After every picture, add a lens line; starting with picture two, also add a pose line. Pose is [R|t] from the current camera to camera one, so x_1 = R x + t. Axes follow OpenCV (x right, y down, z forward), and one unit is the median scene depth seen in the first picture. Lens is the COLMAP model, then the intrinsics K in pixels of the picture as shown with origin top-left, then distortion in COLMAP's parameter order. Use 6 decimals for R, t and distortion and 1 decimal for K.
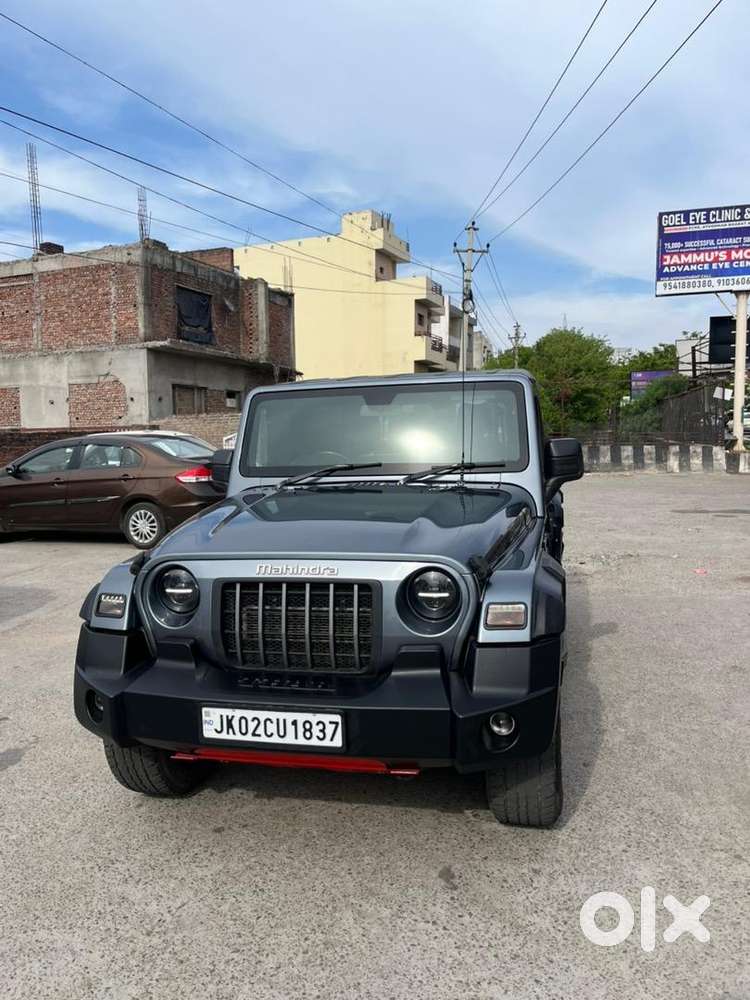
lens RADIAL K [[761.2, 0, 371.7], [0, 761.2, 501.8], [0, 0, 1]] dist [0.053655, -0.053991]
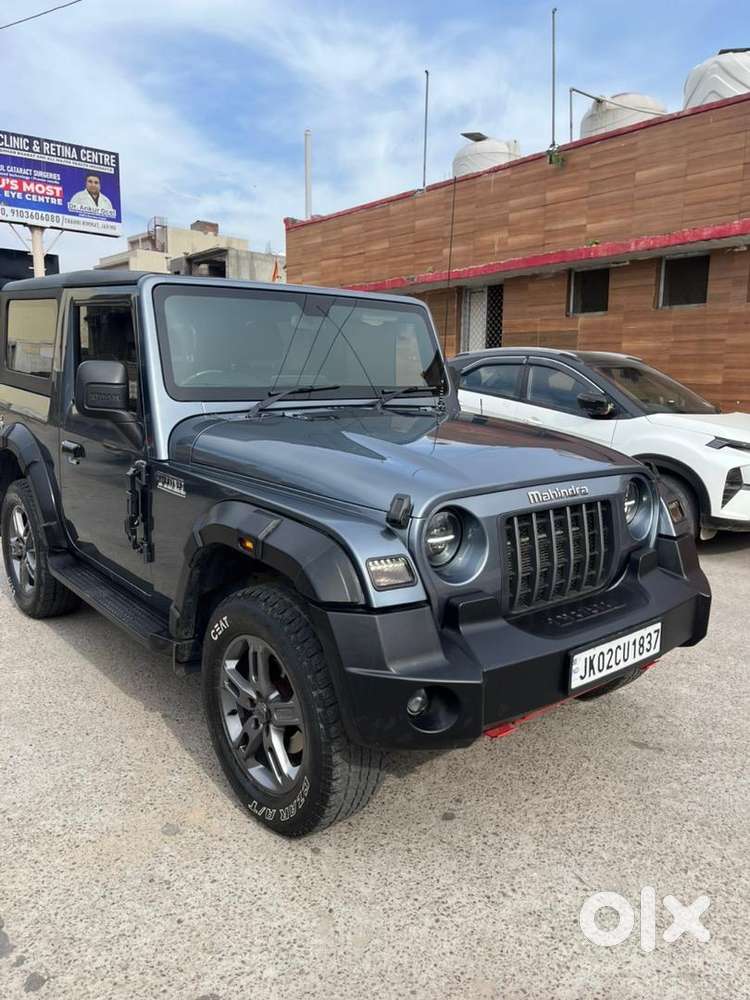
lens RADIAL K [[761.2, 0, 388.1], [0, 761.2, 495.0], [0, 0, 1]] dist [0.053655, -0.053991]
pose [[0.577806, -0.096513, 0.810448, -0.100051], [0.042455, 0.995194, 0.088245, -0.000041], [-0.815069, -0.016581, 0.579126, 0.064779]]
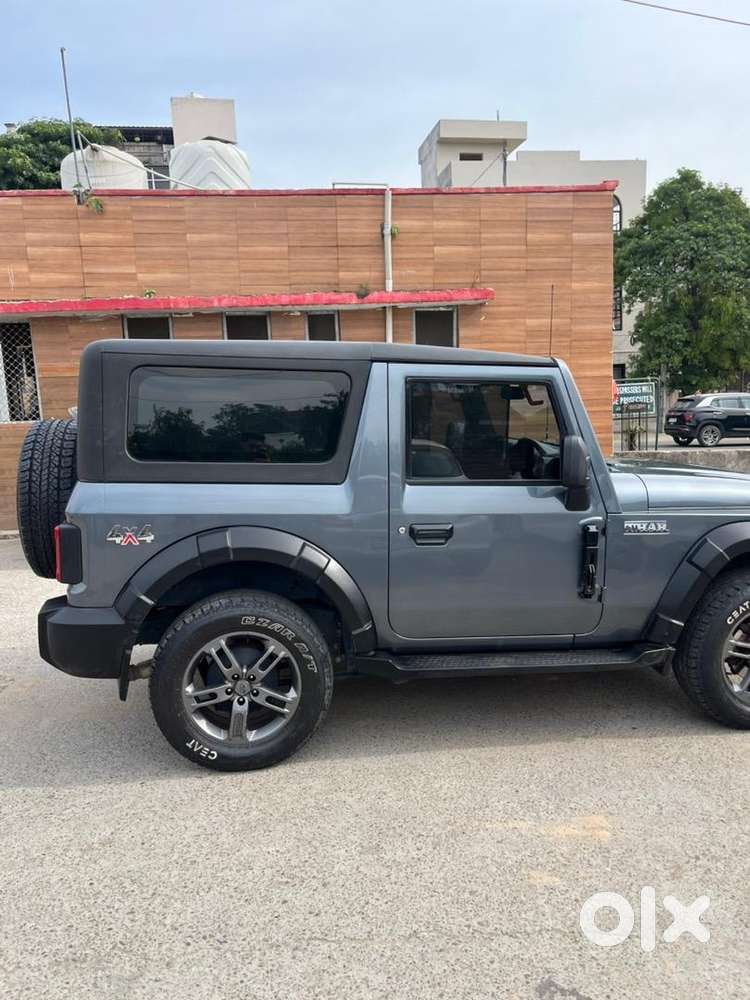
lens RADIAL K [[761.2, 0, 382.8], [0, 761.2, 495.9], [0, 0, 1]] dist [0.053655, -0.053991]
pose [[-0.399106, -0.086316, 0.912833, -0.134415], [0.116994, 0.982628, 0.144068, -0.023551], [-0.909410, 0.164294, -0.382074, 0.242099]]
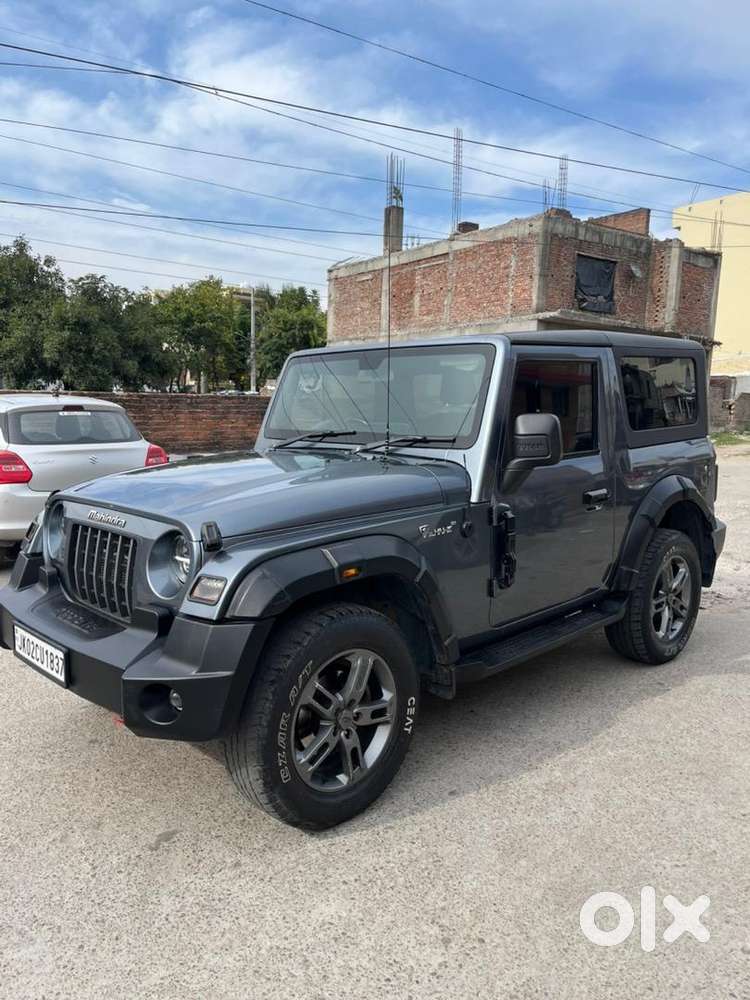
lens RADIAL K [[761.2, 0, 372.8], [0, 761.2, 507.0], [0, 0, 1]] dist [0.053655, -0.053991]
pose [[0.843201, 0.108990, -0.526435, 0.080169], [-0.087172, 0.993994, 0.066165, -0.003161], [0.530485, -0.009900, 0.847637, 0.029461]]
